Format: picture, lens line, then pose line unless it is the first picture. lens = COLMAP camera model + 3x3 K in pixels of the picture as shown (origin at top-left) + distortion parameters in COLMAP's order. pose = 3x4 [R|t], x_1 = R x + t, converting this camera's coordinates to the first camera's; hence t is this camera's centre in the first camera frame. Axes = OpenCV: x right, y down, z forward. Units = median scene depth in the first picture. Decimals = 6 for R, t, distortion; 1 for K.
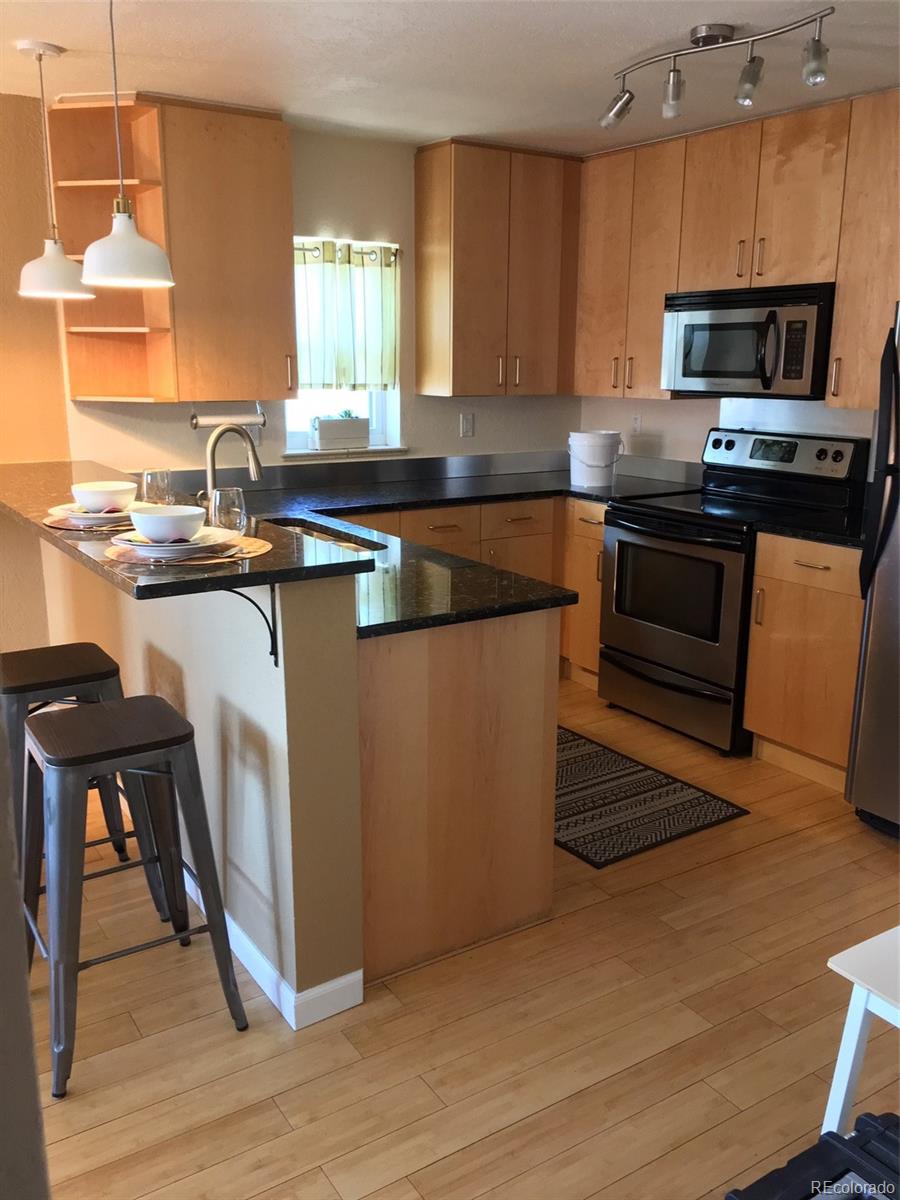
lens RADIAL K [[1009.1, 0, 450.0], [0, 1009.1, 600.0], [0, 0, 1]] dist [0.044936, 0.005098]
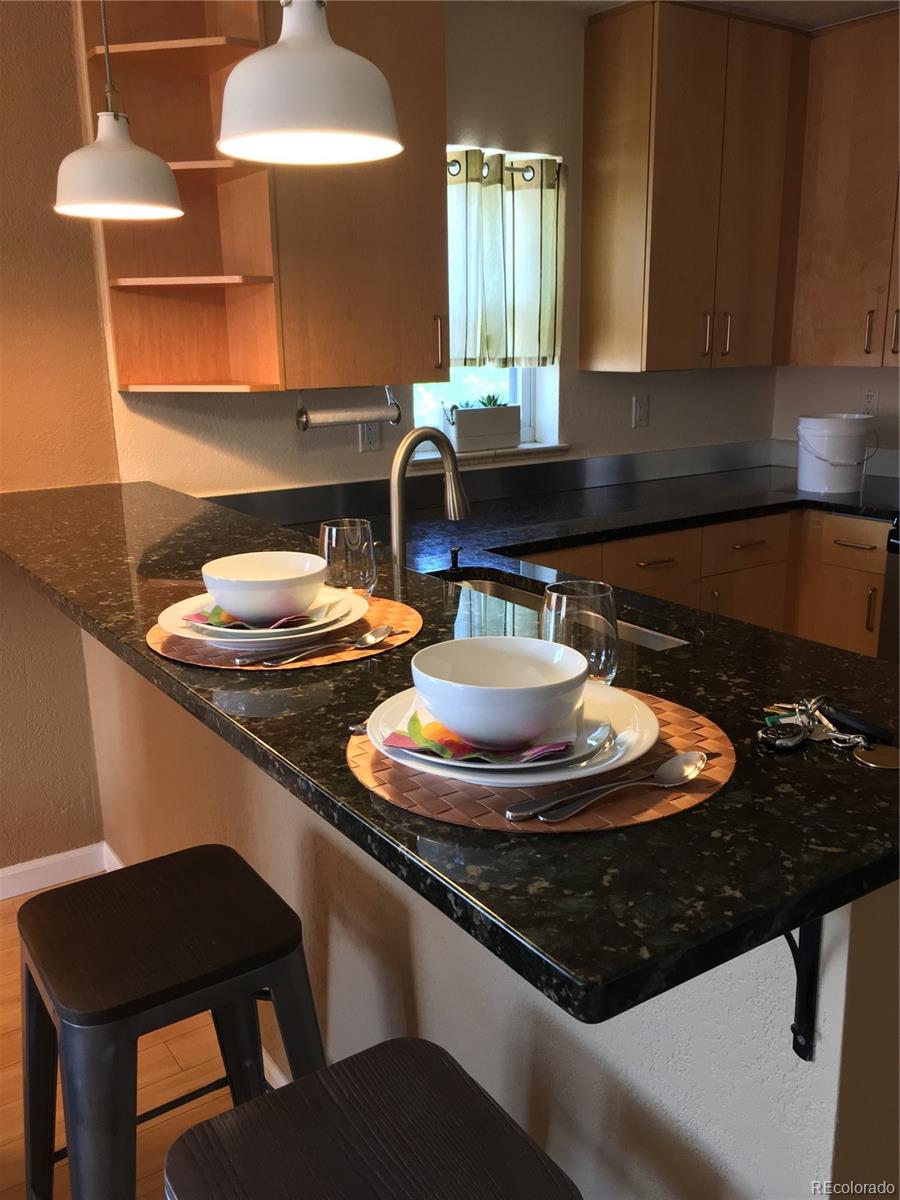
lens RADIAL K [[1009.1, 0, 450.0], [0, 1009.1, 600.0], [0, 0, 1]] dist [0.044936, 0.005098]
pose [[0.999500, -0.026550, 0.017145, -0.151562], [0.026170, 0.999415, 0.022008, -0.061676], [-0.017719, -0.021549, 0.999611, 0.293125]]
